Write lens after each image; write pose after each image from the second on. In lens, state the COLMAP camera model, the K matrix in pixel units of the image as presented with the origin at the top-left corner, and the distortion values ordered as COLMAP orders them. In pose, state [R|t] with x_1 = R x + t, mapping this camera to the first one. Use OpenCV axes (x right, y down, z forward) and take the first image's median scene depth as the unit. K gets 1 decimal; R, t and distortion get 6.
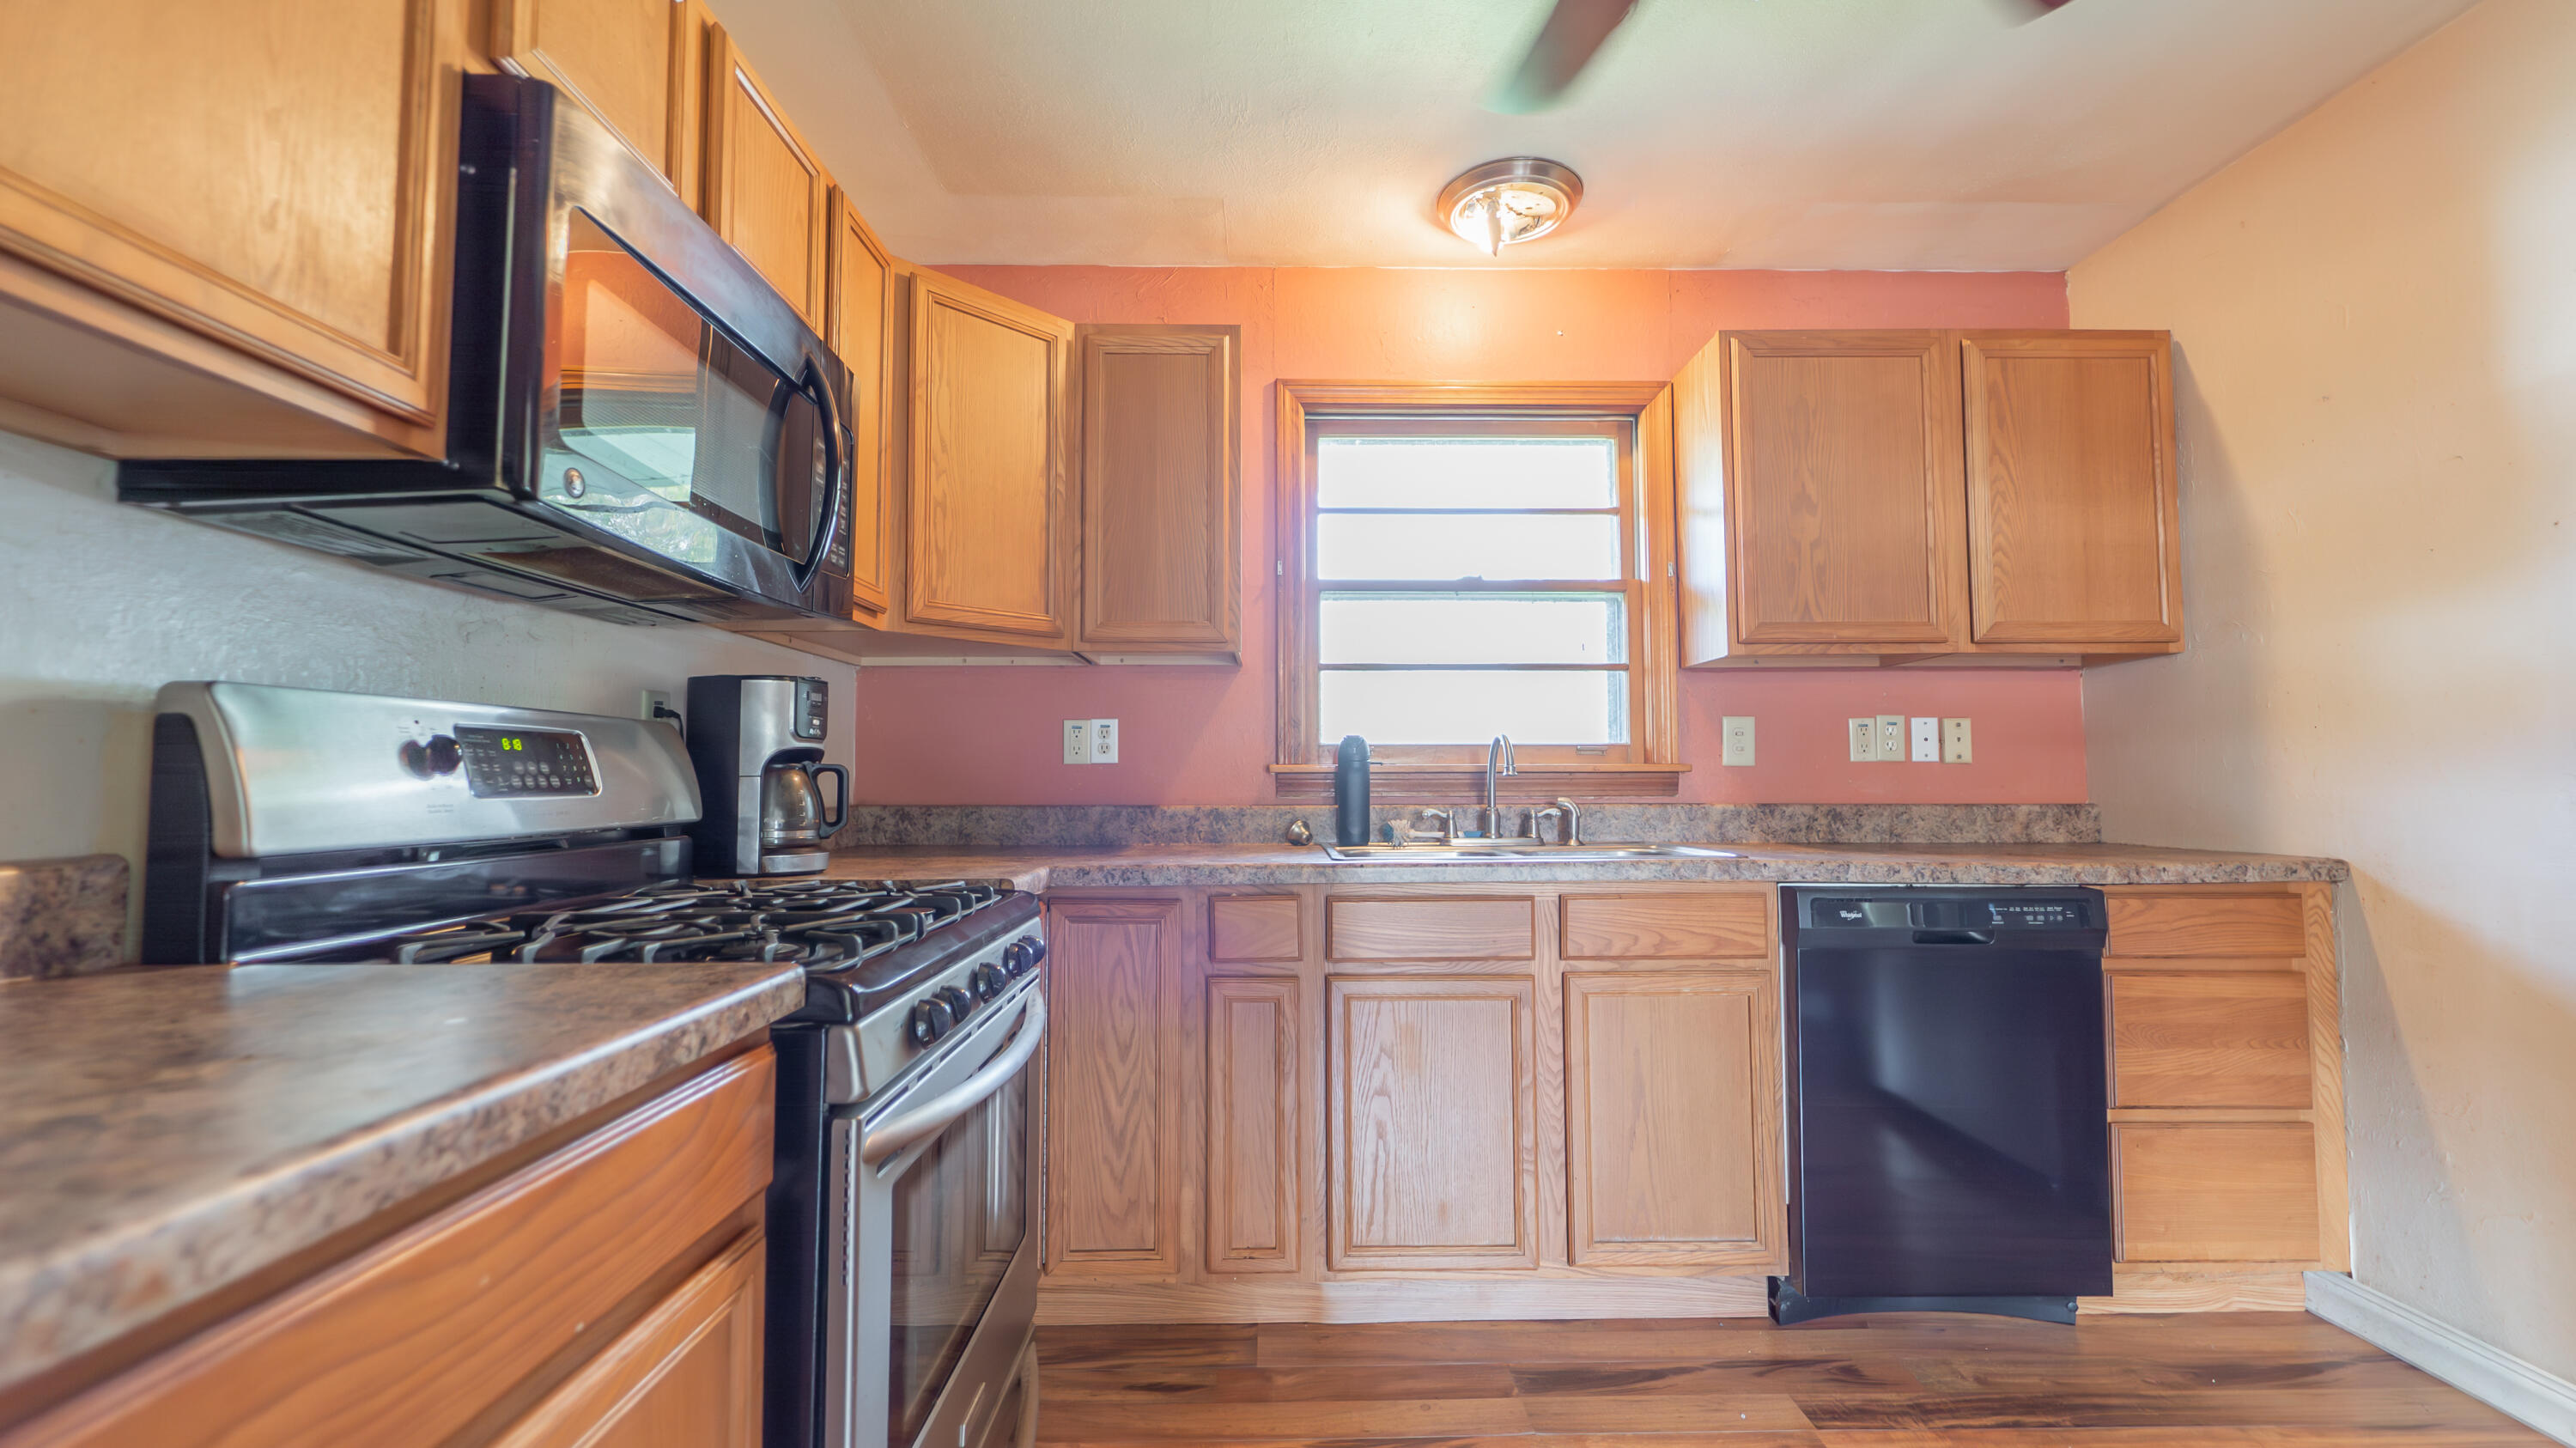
lens RADIAL K [[1027.6, 0, 1294.5], [0, 1027.6, 728.3], [0, 0, 1]] dist [0.004427, -0.003725]
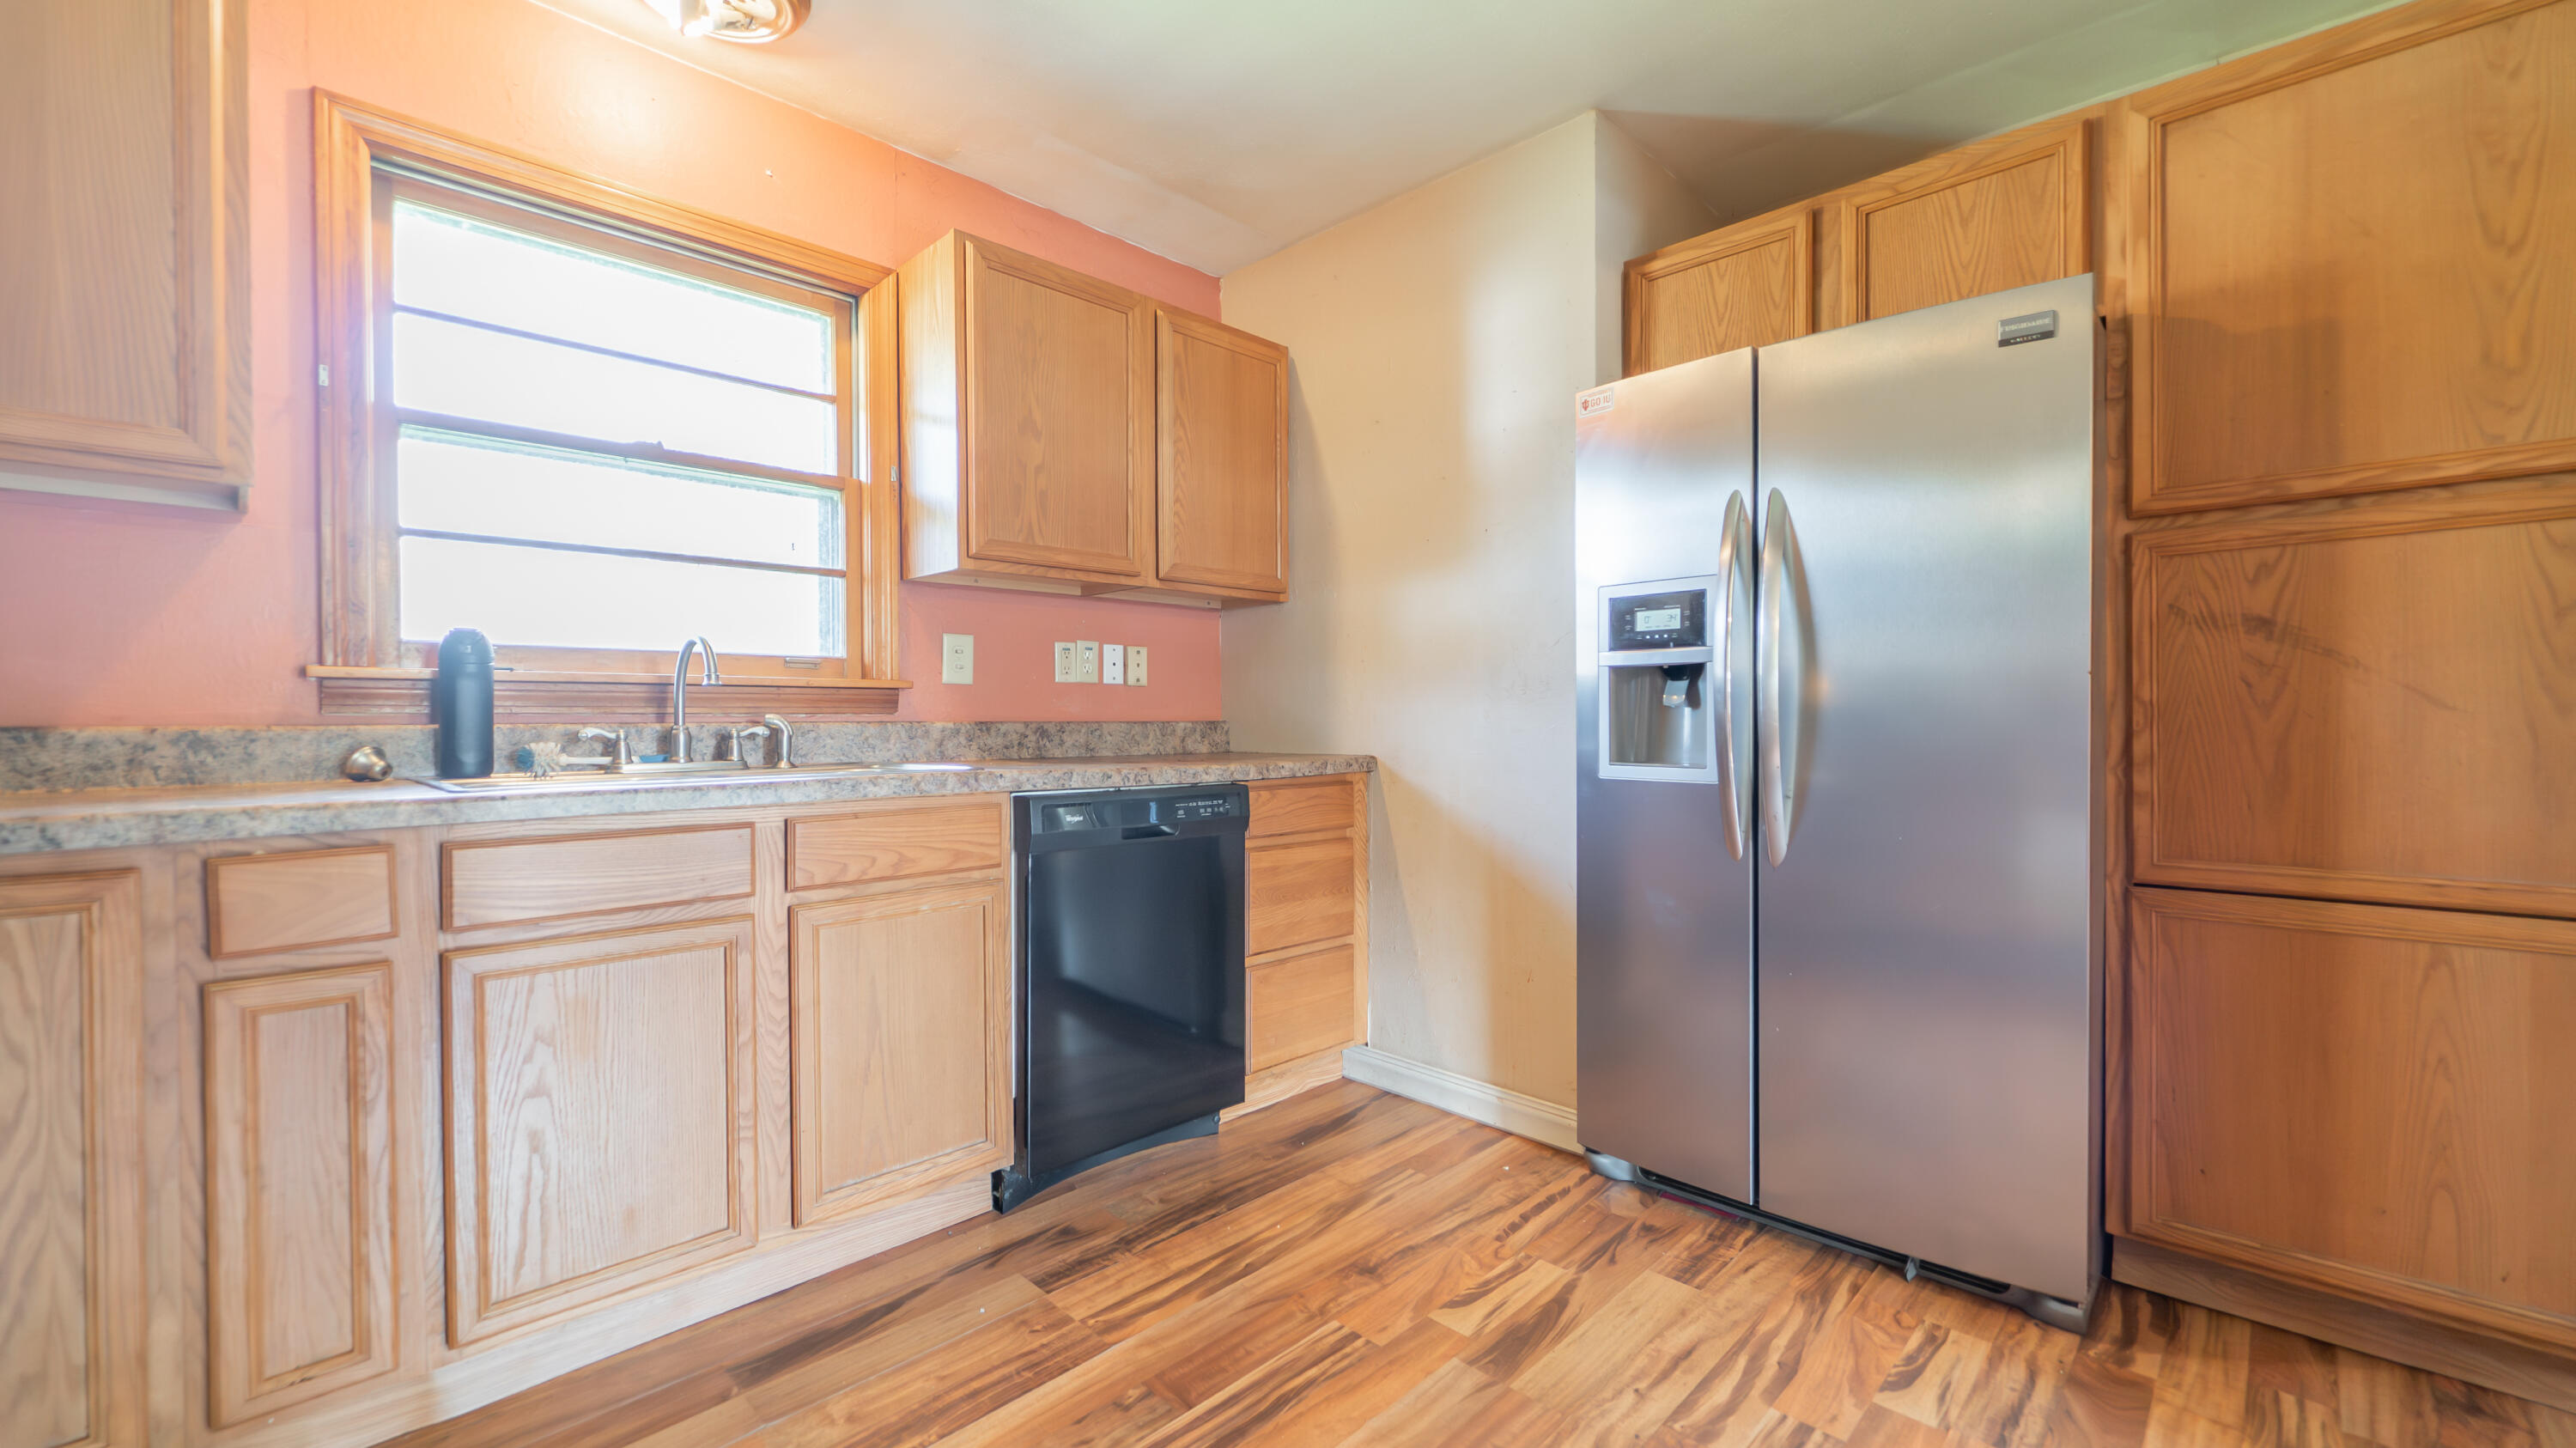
lens RADIAL K [[1027.6, 0, 1294.5], [0, 1027.6, 728.3], [0, 0, 1]] dist [0.004427, -0.003725]
pose [[0.710201, -0.007229, 0.703962, -0.049545], [-0.035027, 0.998346, 0.045589, 0.029291], [-0.703127, -0.057035, 0.708773, 0.078275]]
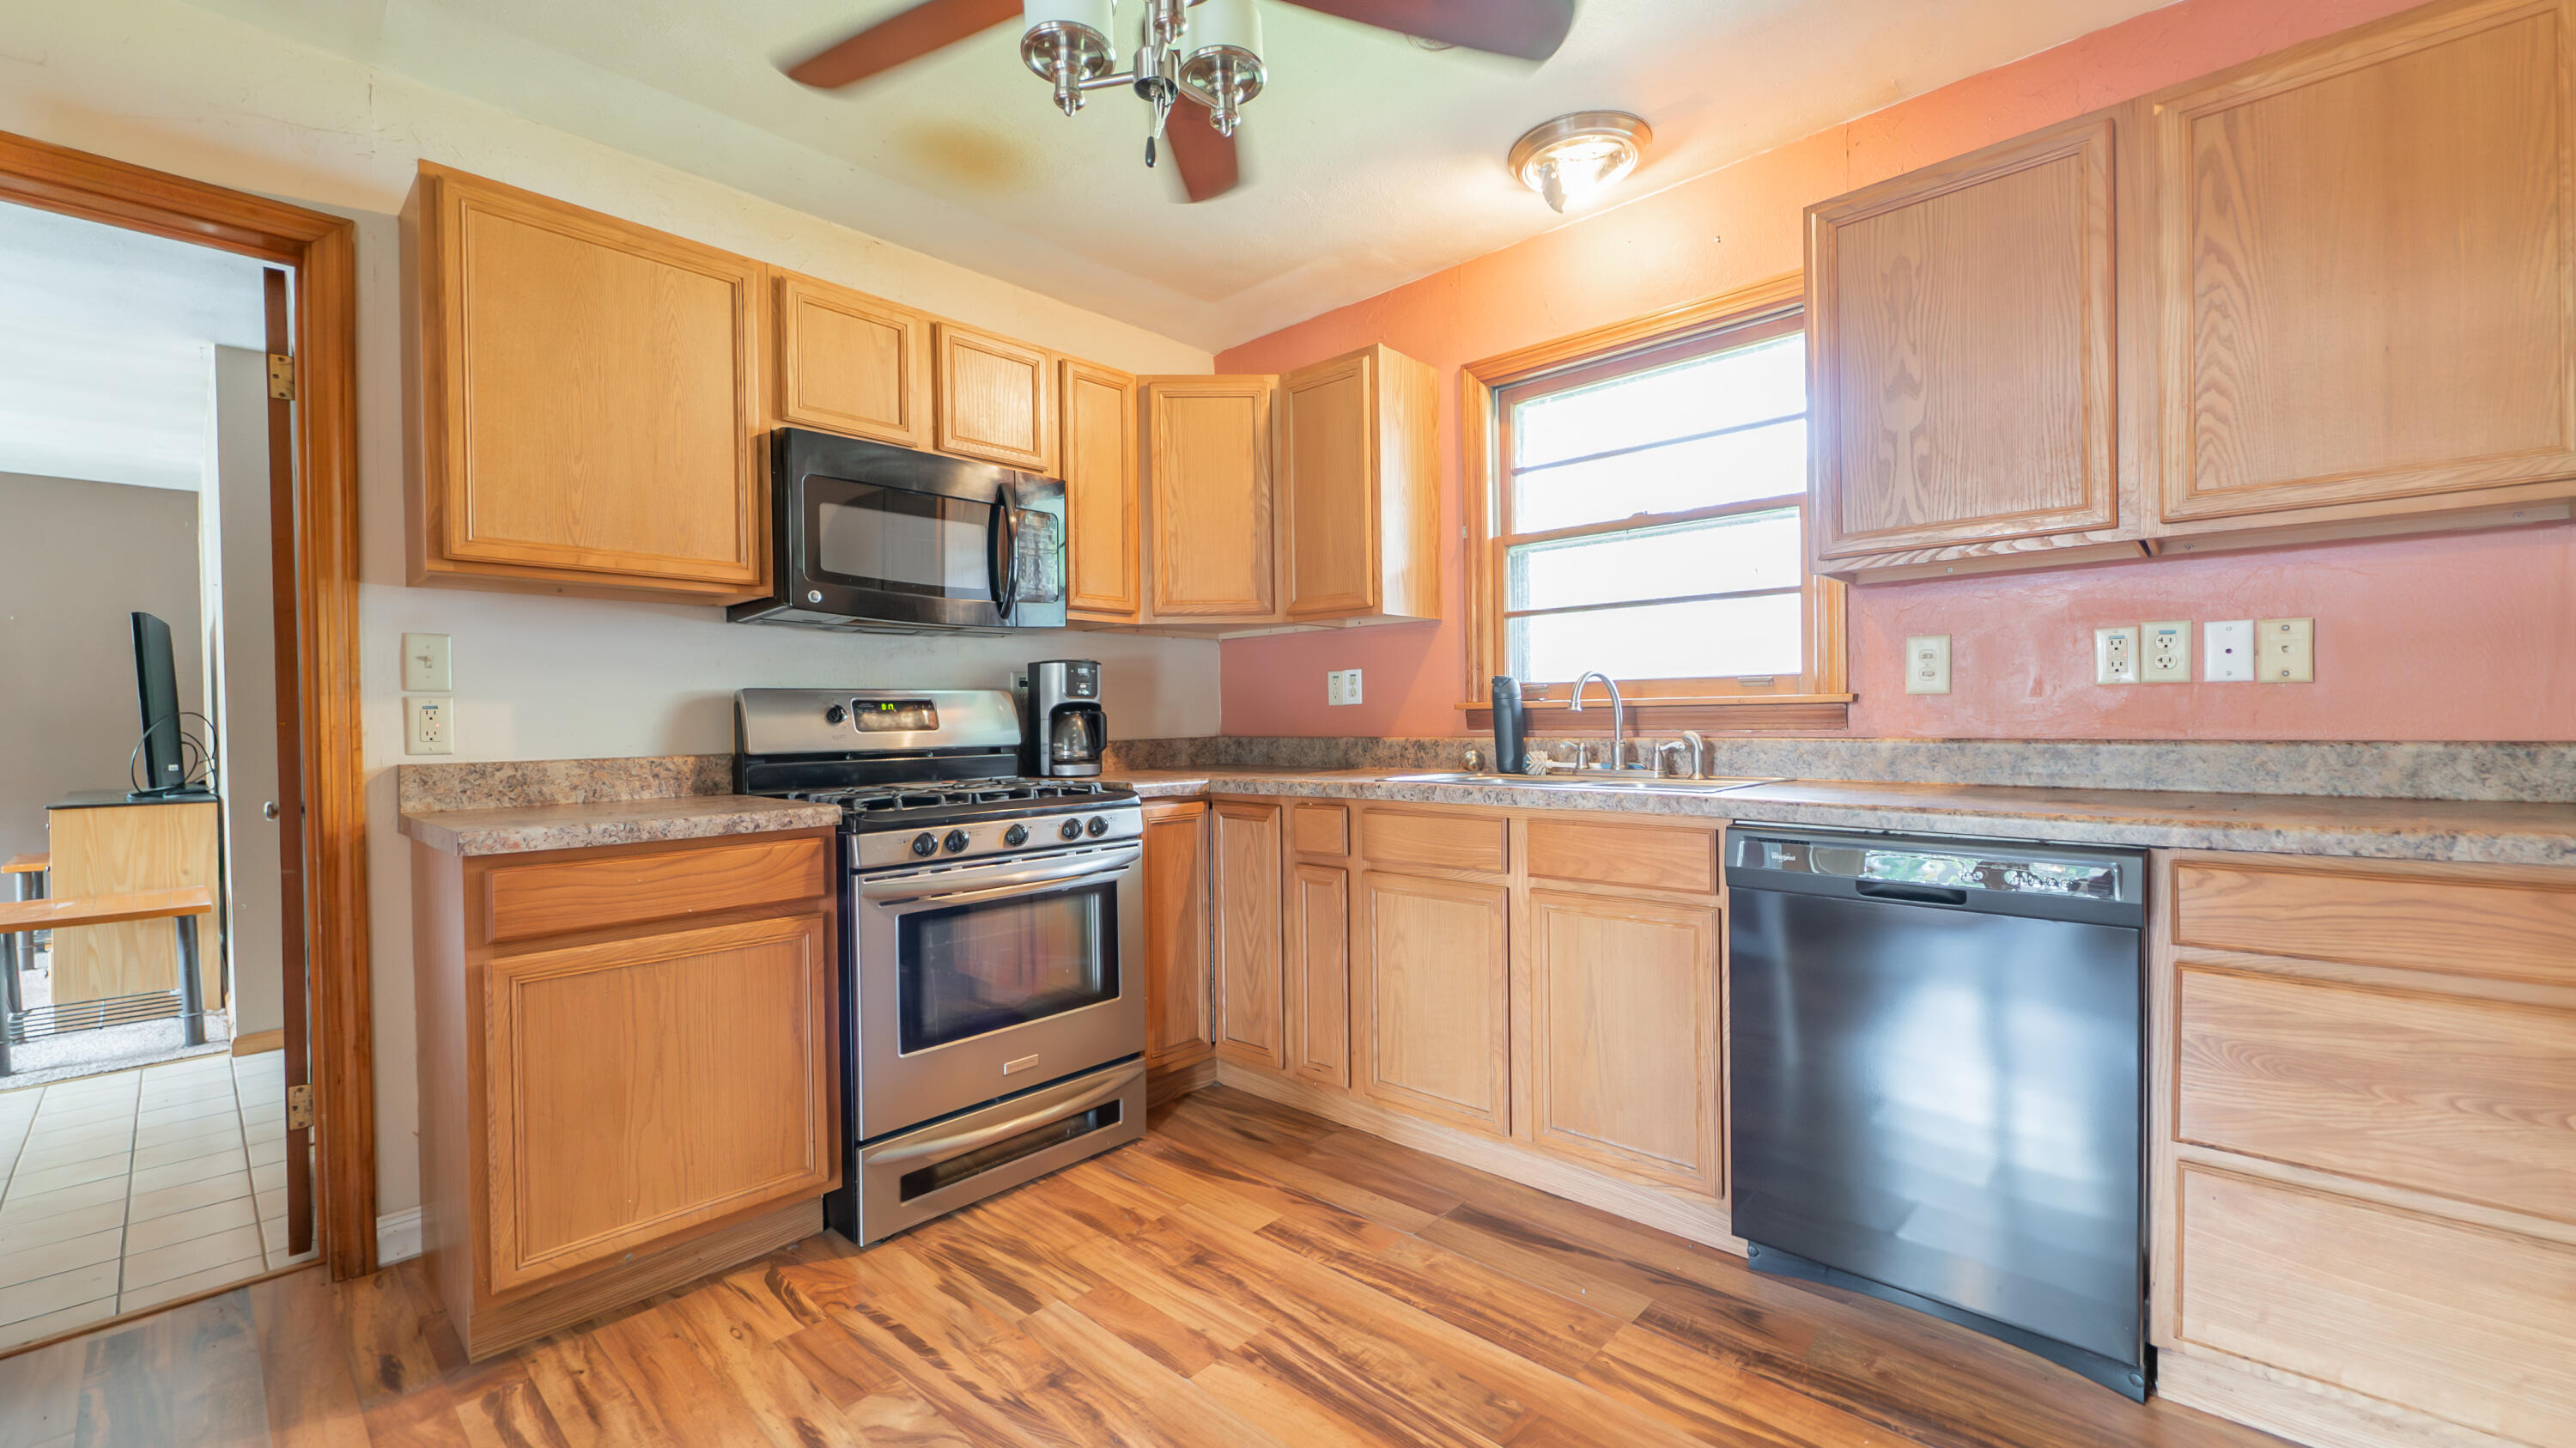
lens RADIAL K [[1027.6, 0, 1294.5], [0, 1027.6, 728.3], [0, 0, 1]] dist [0.004427, -0.003725]
pose [[0.725077, -0.001416, -0.688667, 0.826802], [0.047876, 0.997682, 0.048355, -0.001746], [0.687002, -0.068031, 0.723464, 0.025960]]
